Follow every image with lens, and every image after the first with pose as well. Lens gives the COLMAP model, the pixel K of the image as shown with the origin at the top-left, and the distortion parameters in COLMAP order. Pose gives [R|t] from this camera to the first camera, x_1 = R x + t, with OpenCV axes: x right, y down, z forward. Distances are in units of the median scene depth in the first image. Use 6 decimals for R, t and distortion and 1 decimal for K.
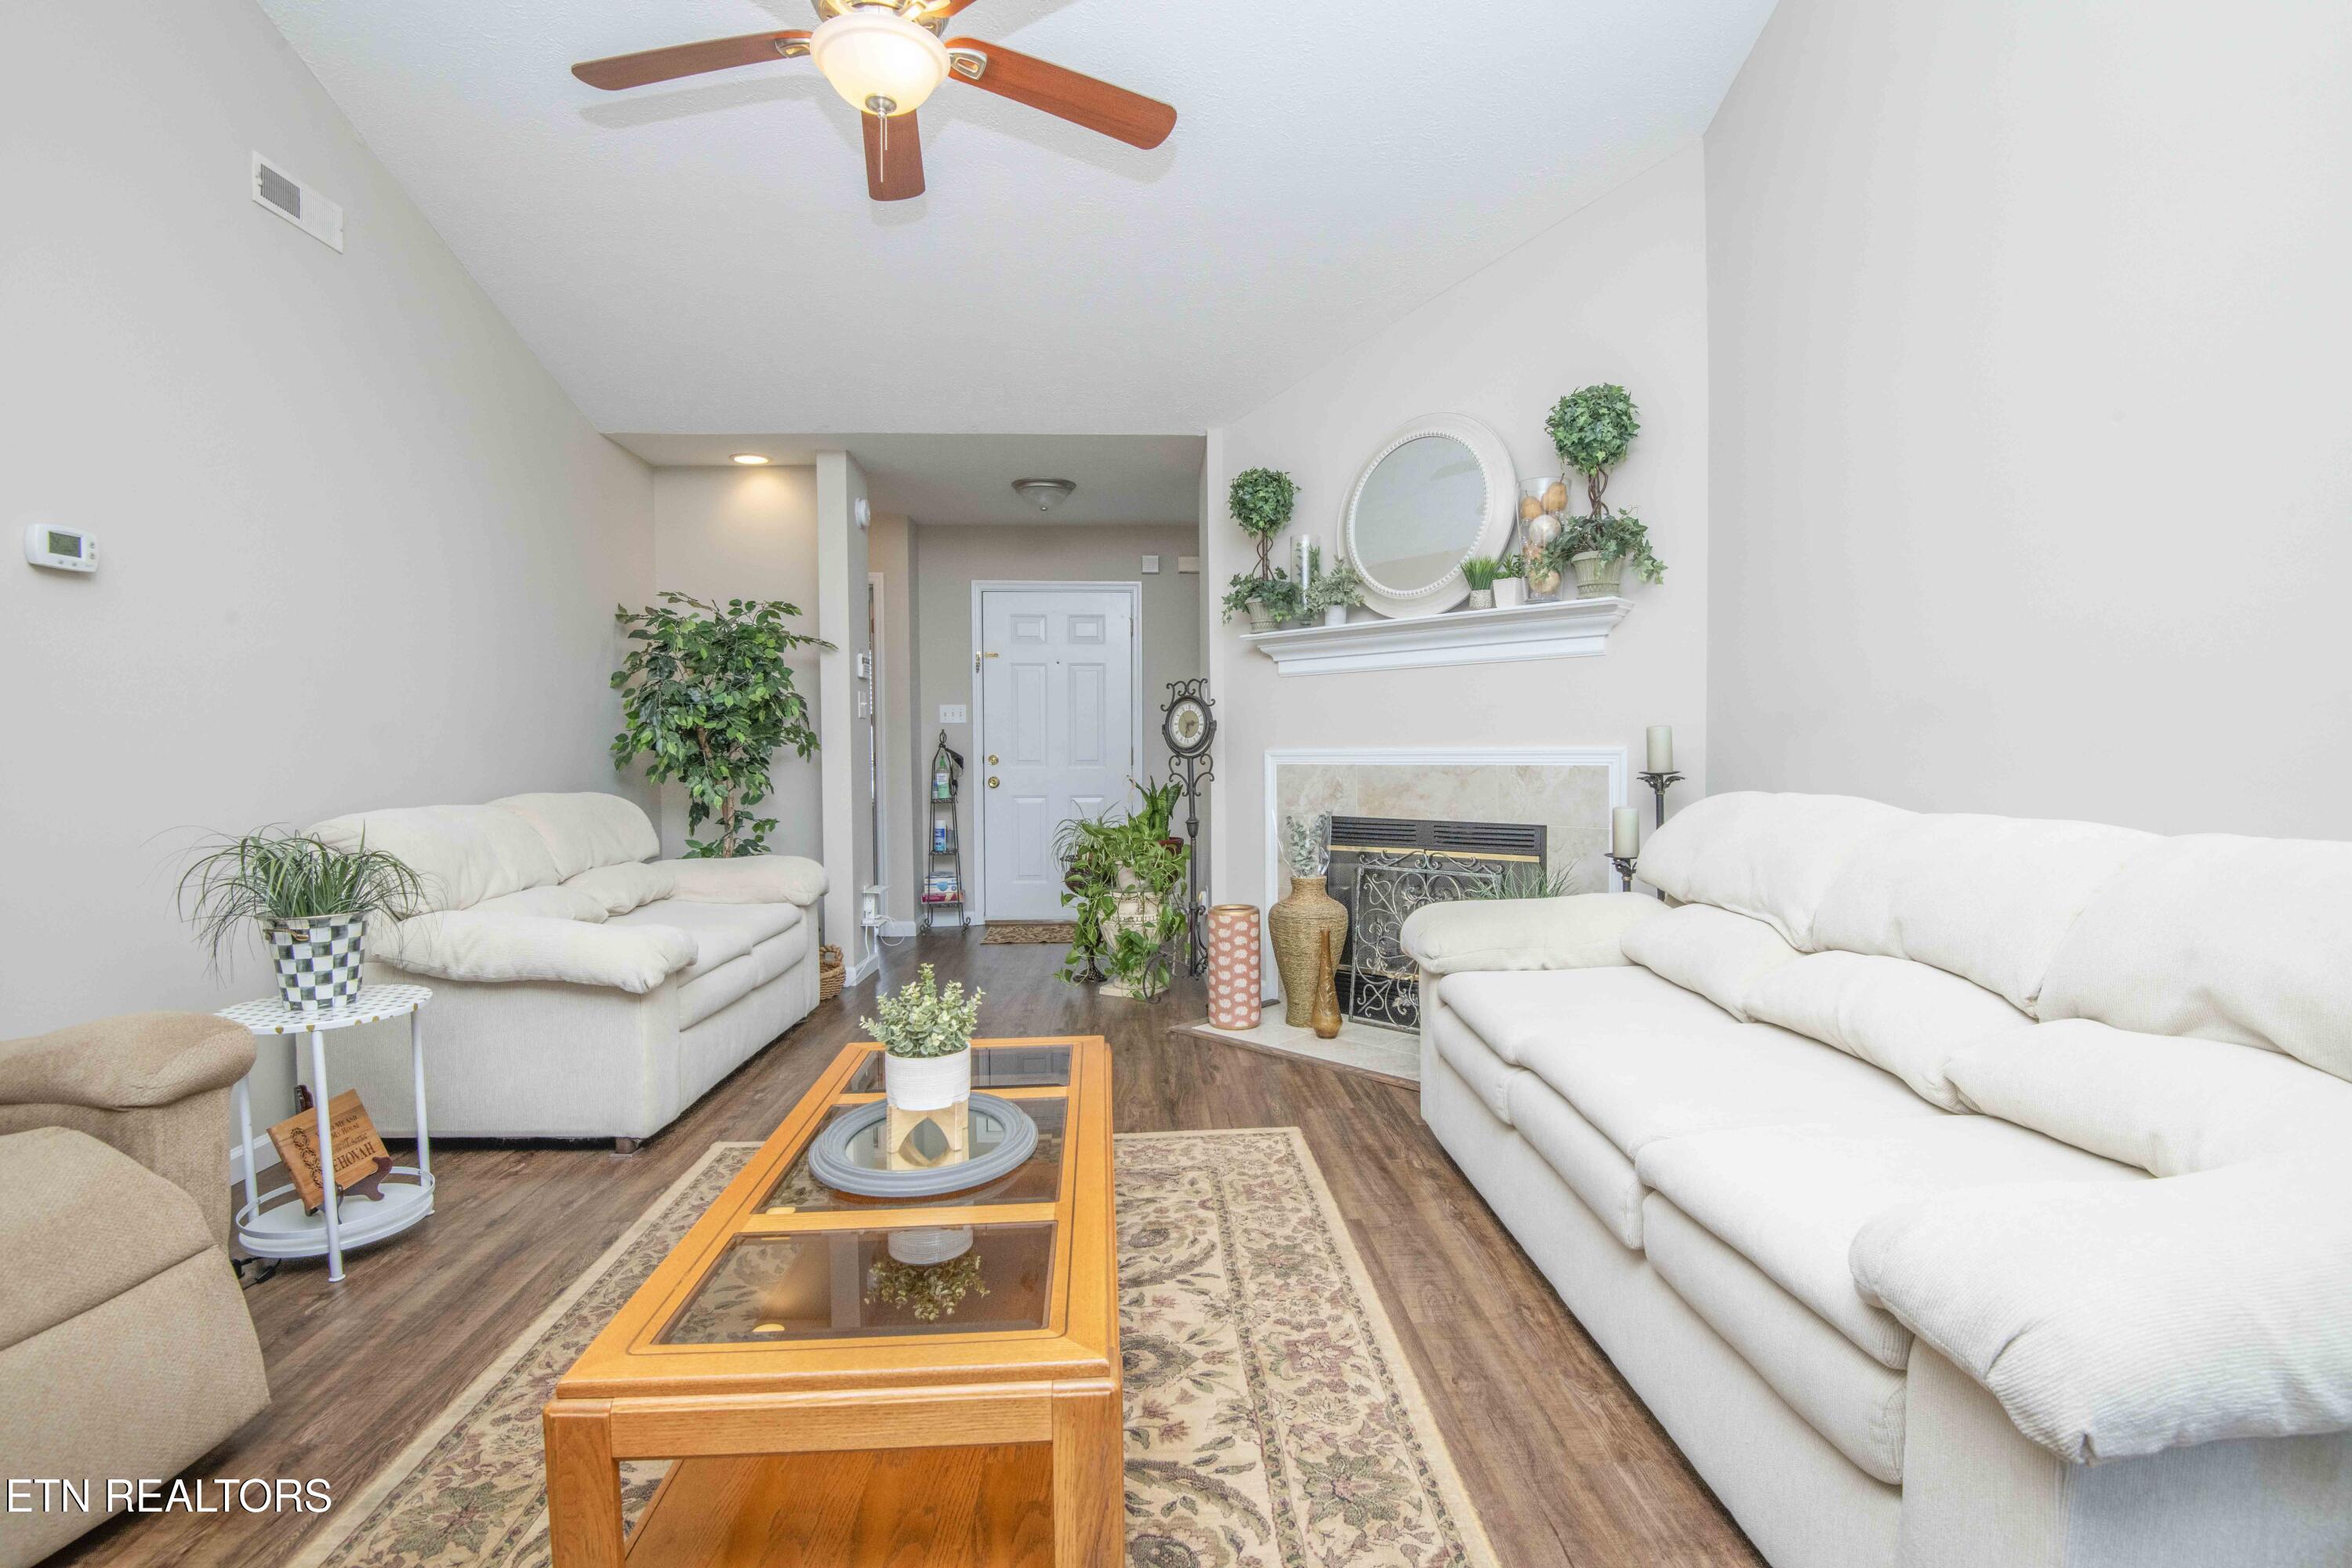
lens RADIAL K [[1088.8, 0, 1192.2], [0, 1088.8, 784.0], [0, 0, 1]] dist [-0.026702, -0.008782]
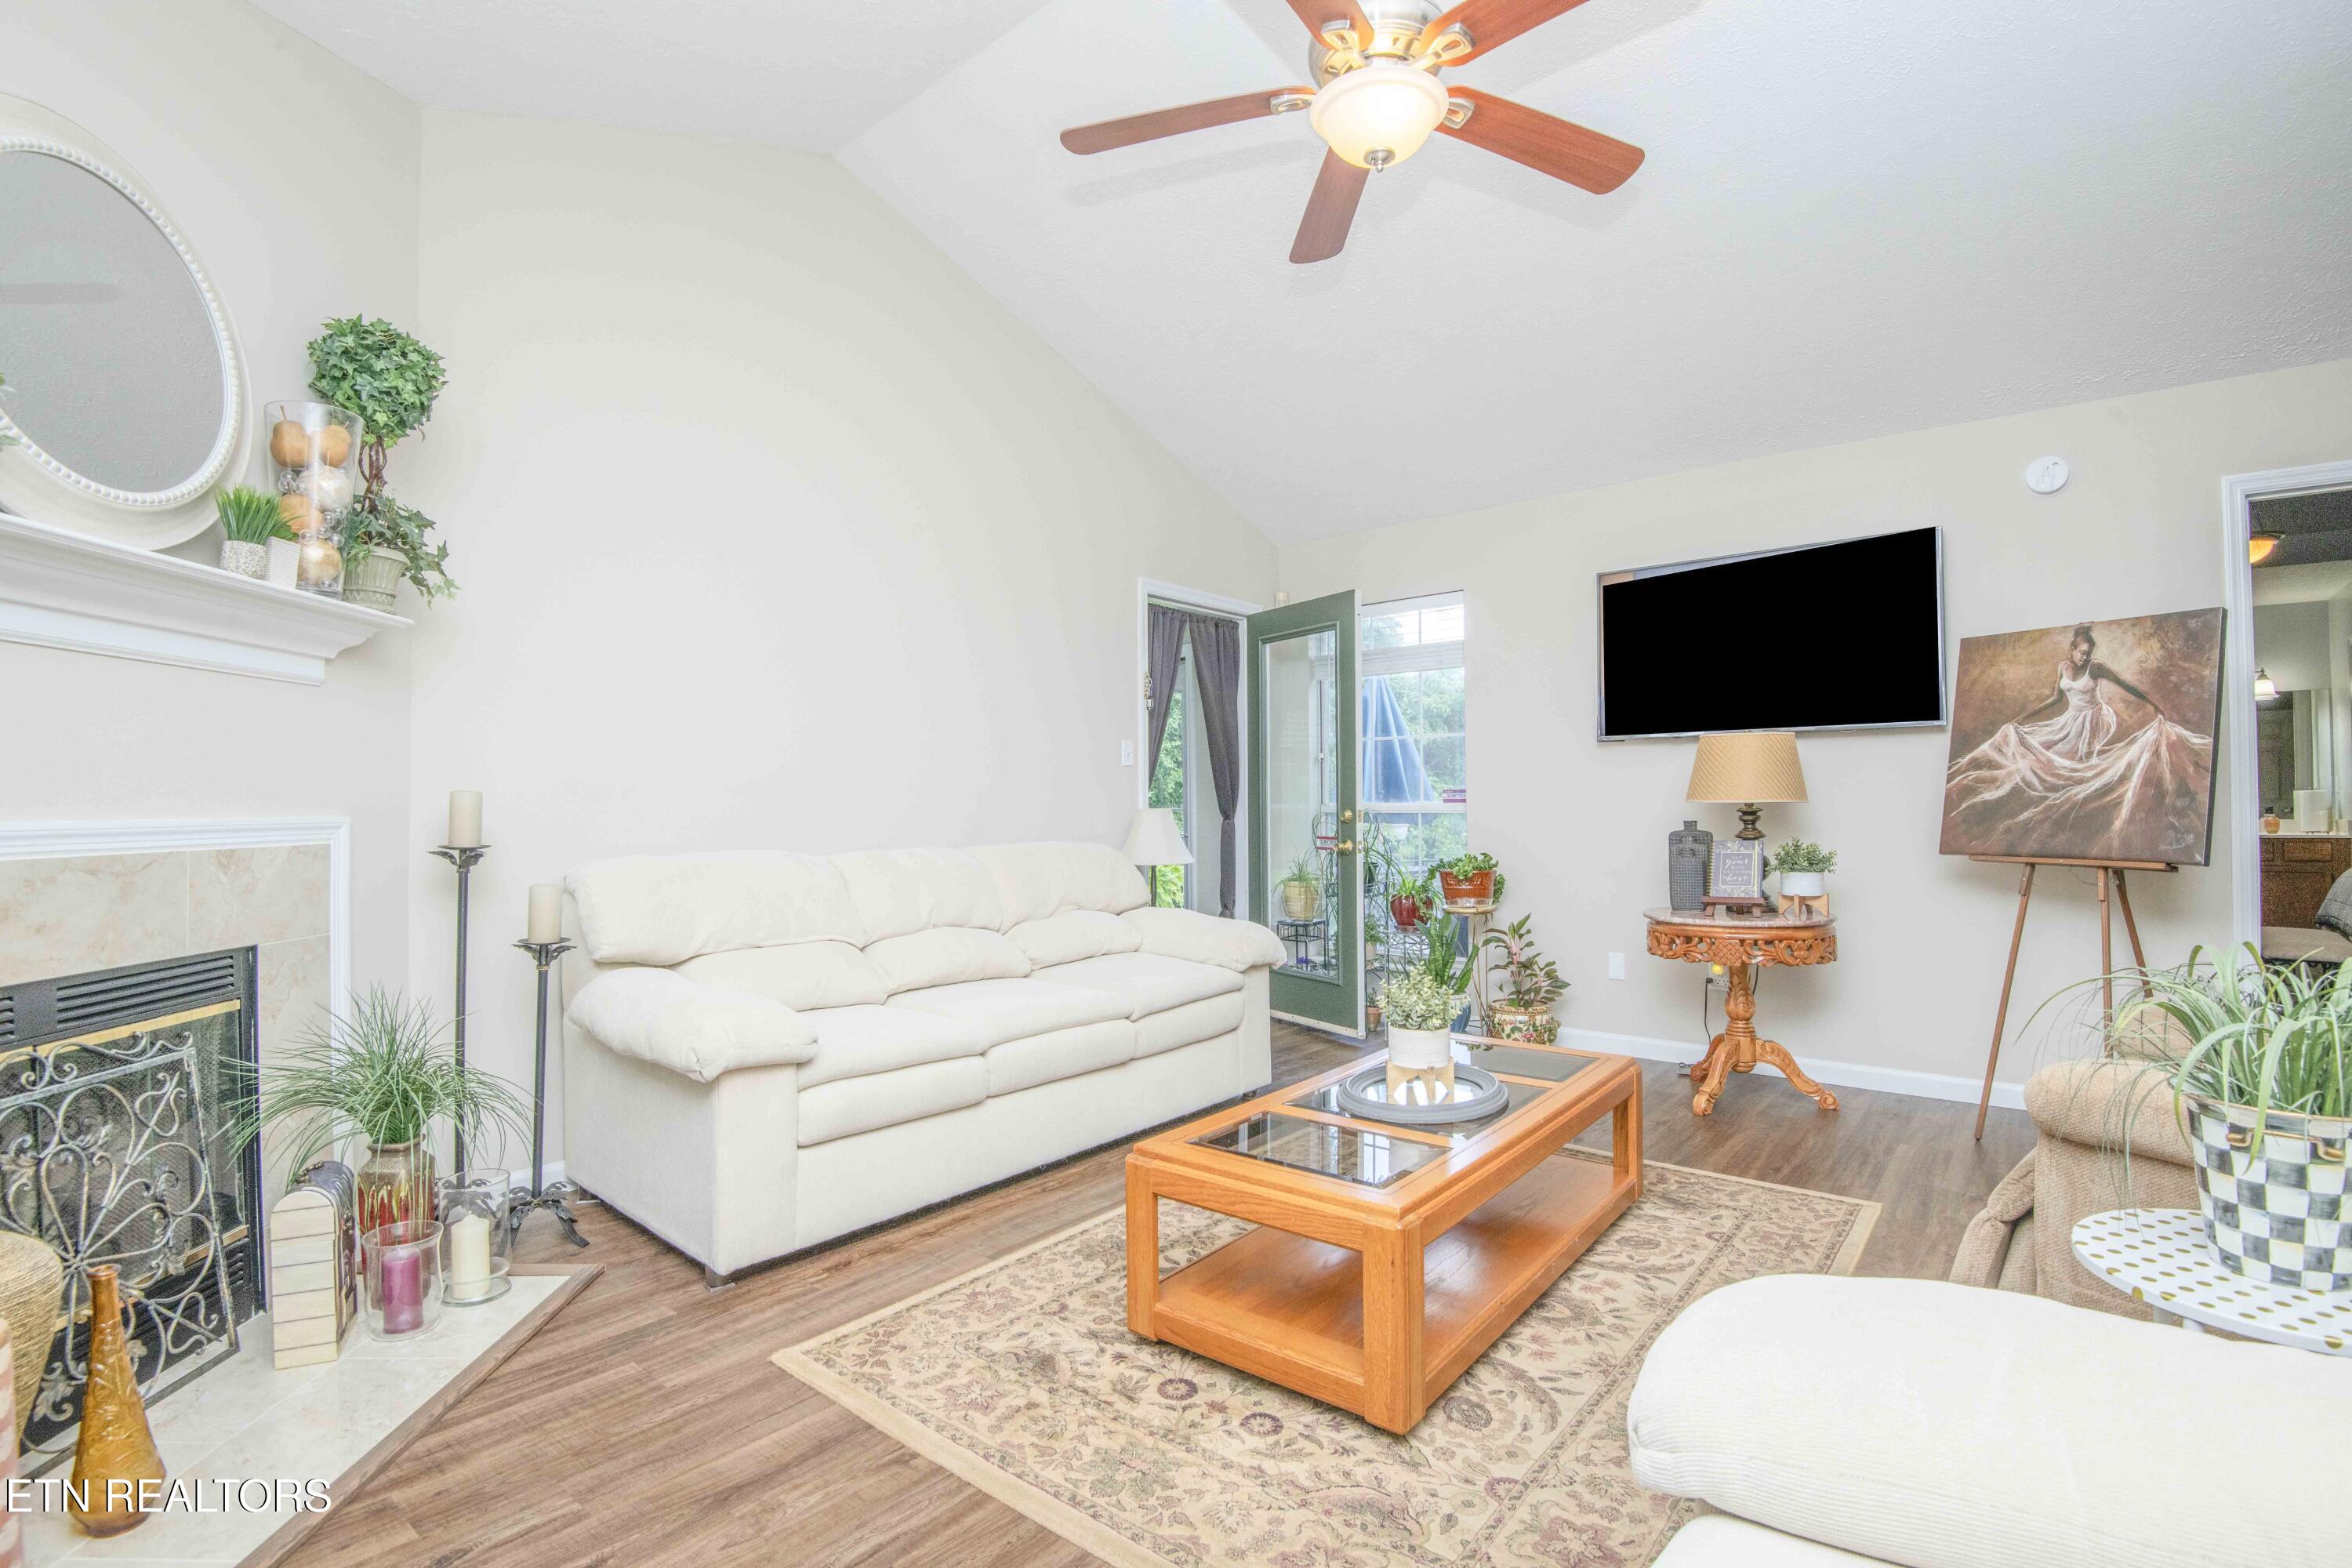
lens RADIAL K [[1088.8, 0, 1187.2], [0, 1088.8, 783.3], [0, 0, 1]] dist [-0.026702, -0.008782]
pose [[-0.730622, 0.025878, 0.682291, -0.450547], [0.034933, 0.999390, -0.000498, -0.033083], [-0.681888, 0.023470, -0.731080, 1.018198]]
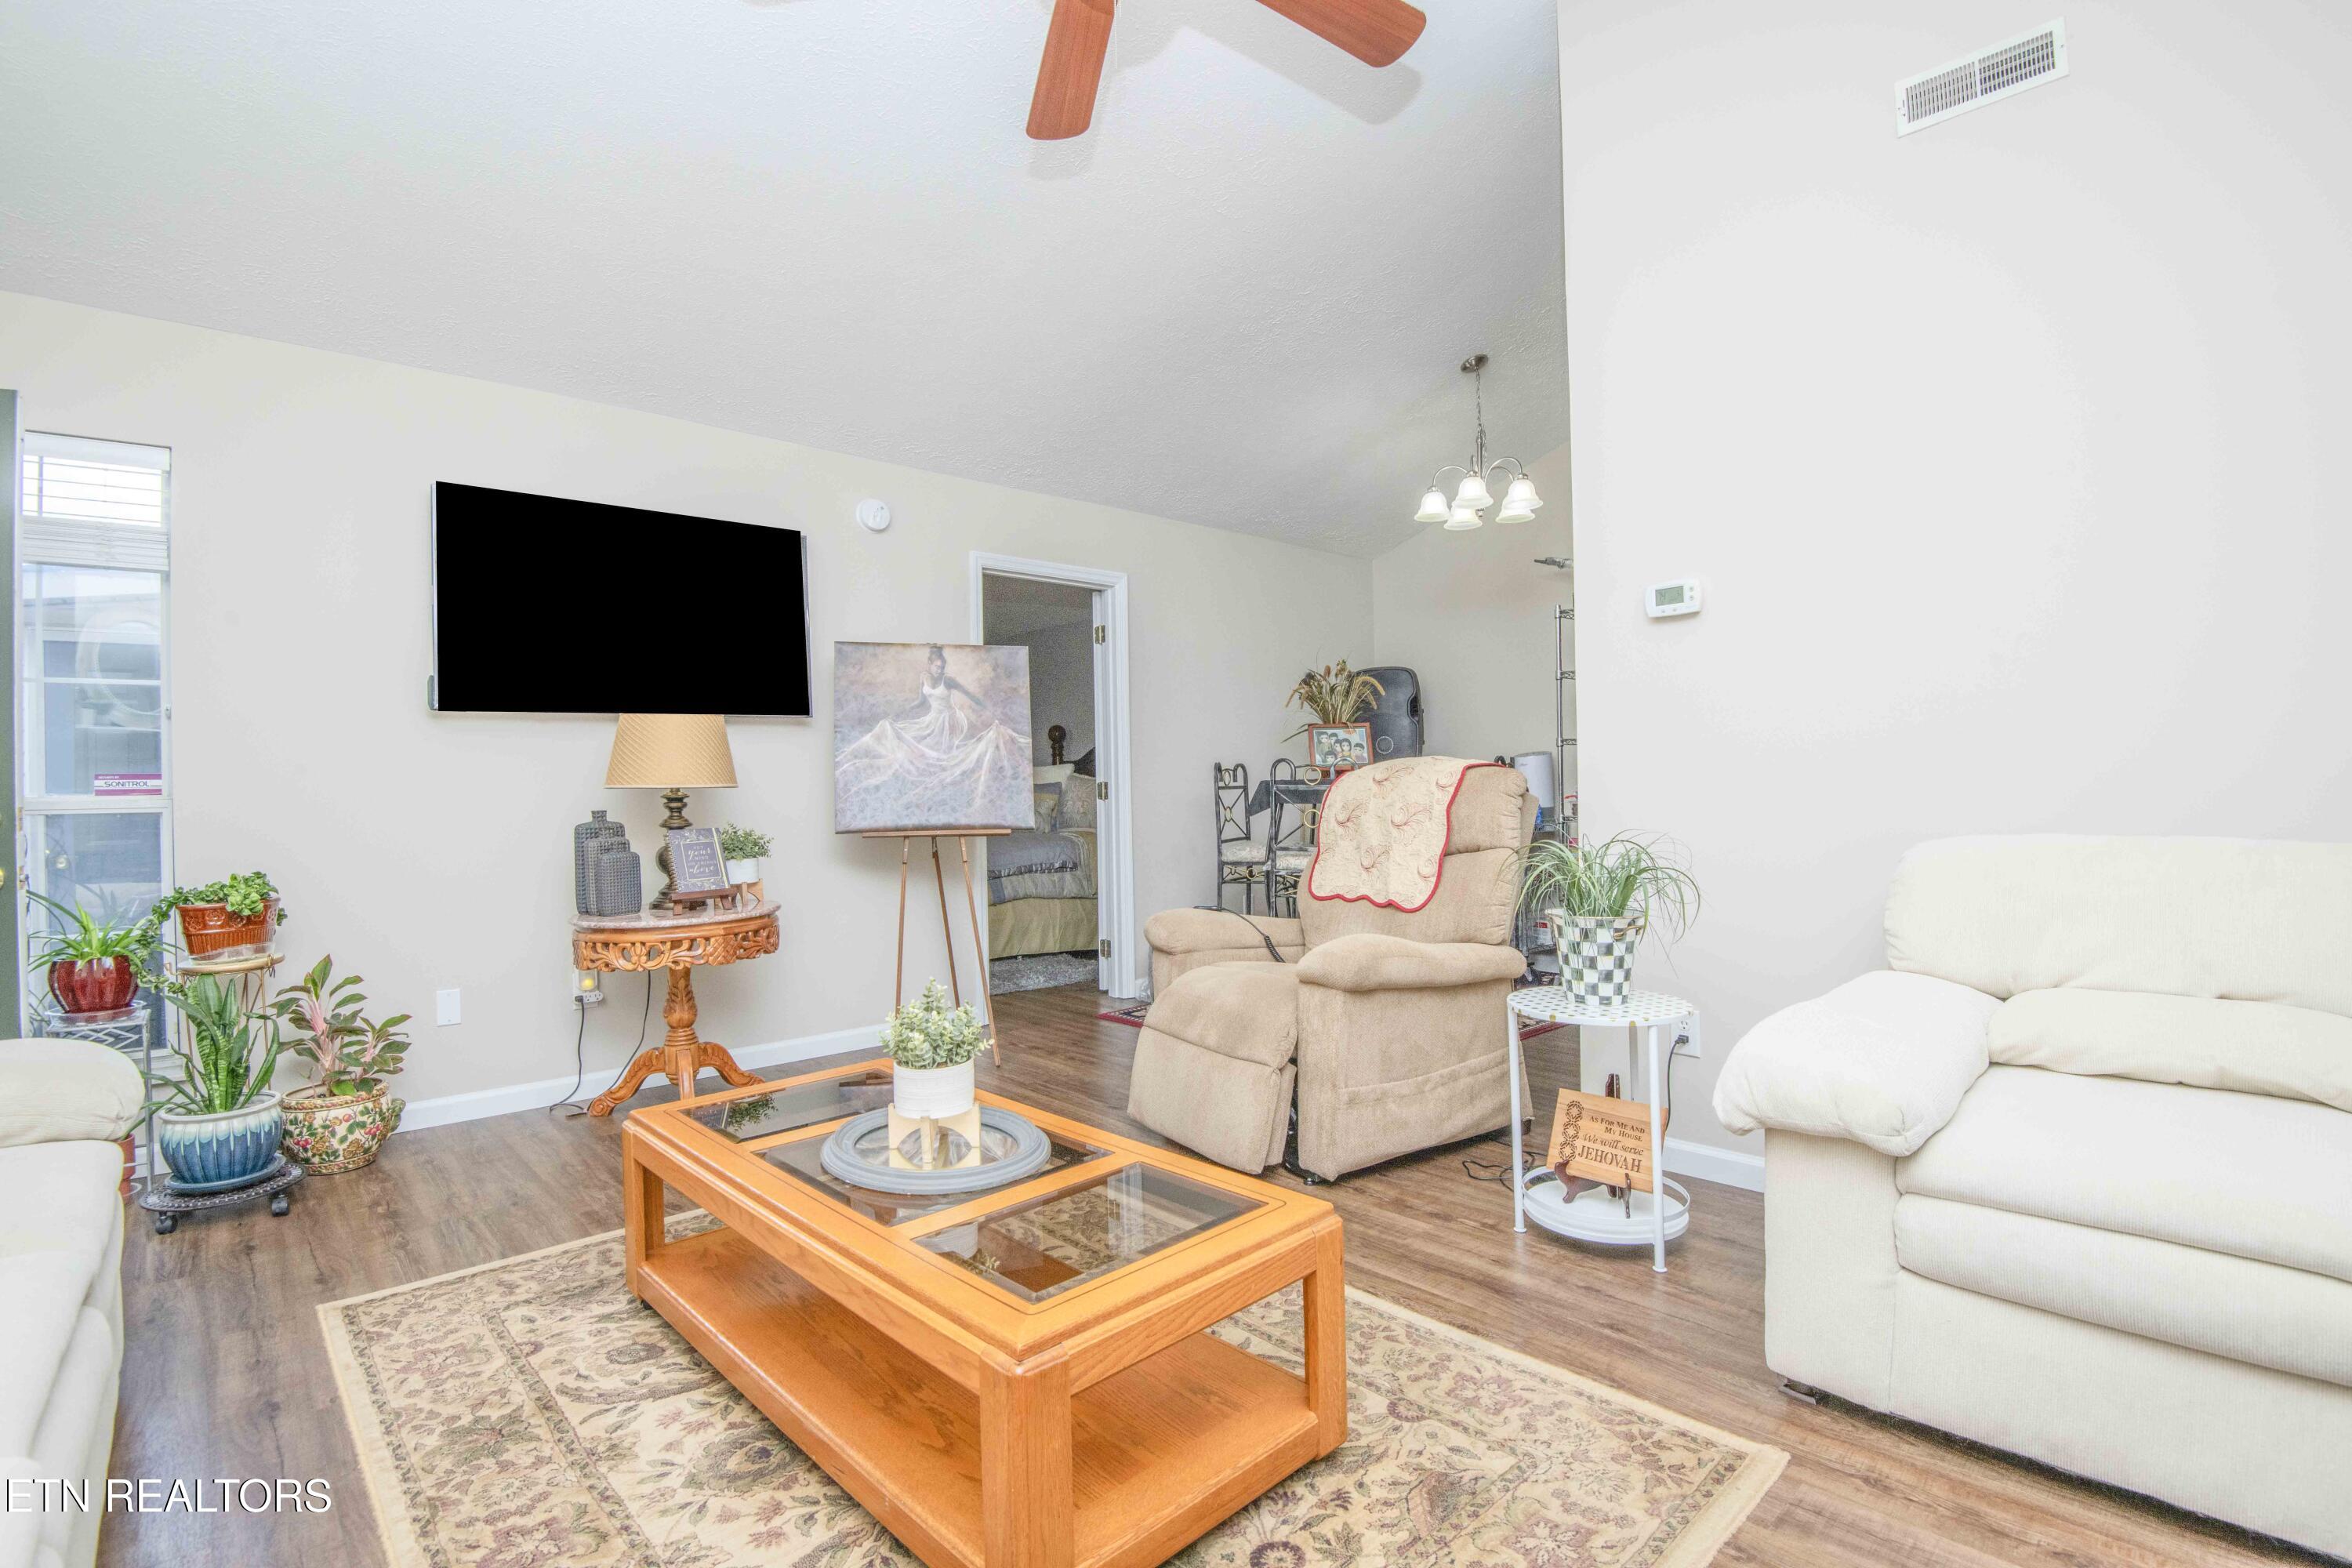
lens RADIAL K [[1088.8, 0, 1188.7], [0, 1088.8, 774.4], [0, 0, 1]] dist [-0.026702, -0.008782]
pose [[-0.767929, 0.017214, -0.640304, 0.109570], [0.005710, 0.999783, 0.020030, -0.025147], [0.640510, 0.011725, -0.767860, 0.913131]]
